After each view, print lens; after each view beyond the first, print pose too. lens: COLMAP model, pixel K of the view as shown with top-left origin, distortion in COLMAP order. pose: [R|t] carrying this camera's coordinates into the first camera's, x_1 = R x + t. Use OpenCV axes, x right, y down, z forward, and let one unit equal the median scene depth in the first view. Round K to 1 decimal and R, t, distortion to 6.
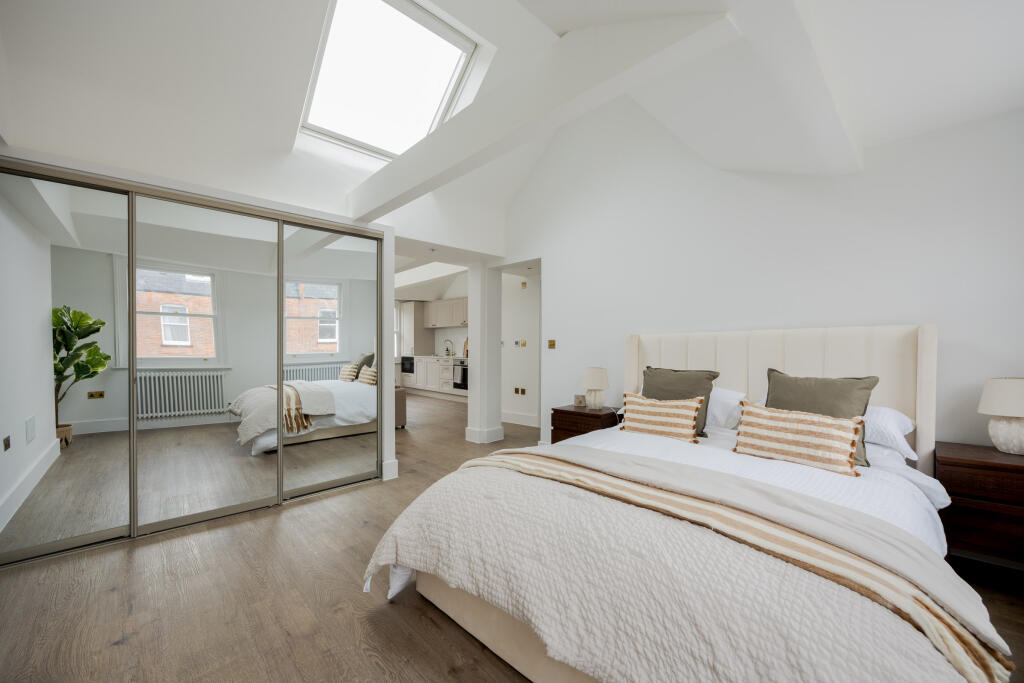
lens RADIAL K [[410.4, 0, 512.0], [0, 410.4, 341.5], [0, 0, 1]] dist [-0.000056, -0.000009]
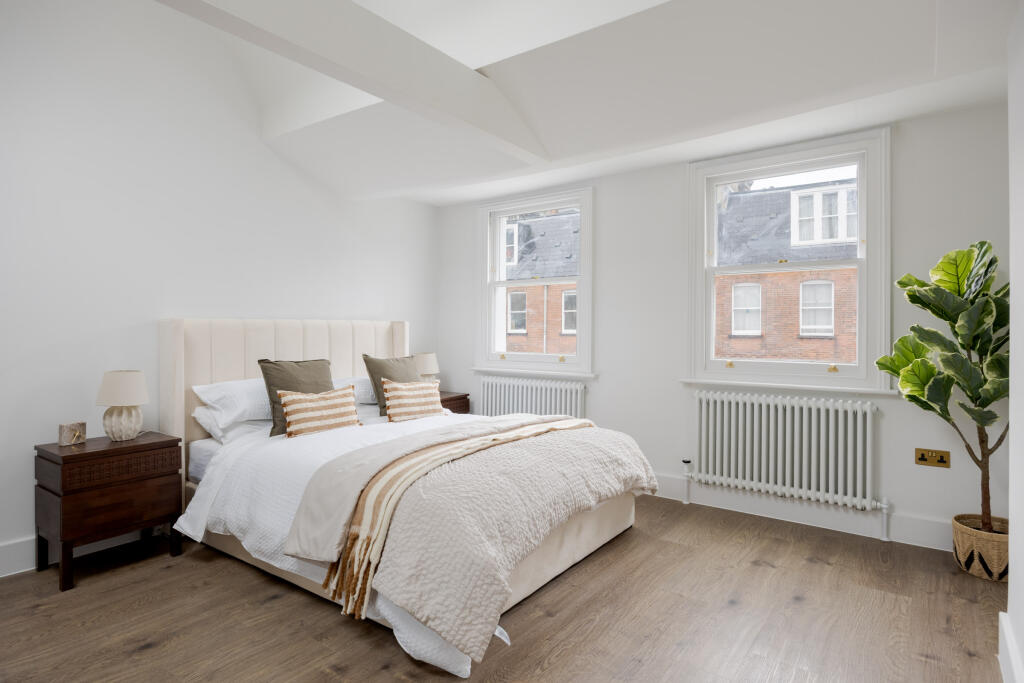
lens RADIAL K [[558.2, 0, 512.0], [0, 558.2, 341.5], [0, 0, 1]] dist [-0.000248, -0.000011]
pose [[-0.191467, -0.012391, 0.981421, -1.023038], [-0.018815, 0.999783, 0.008952, 0.006788], [-0.981319, -0.016752, -0.191659, 0.870268]]
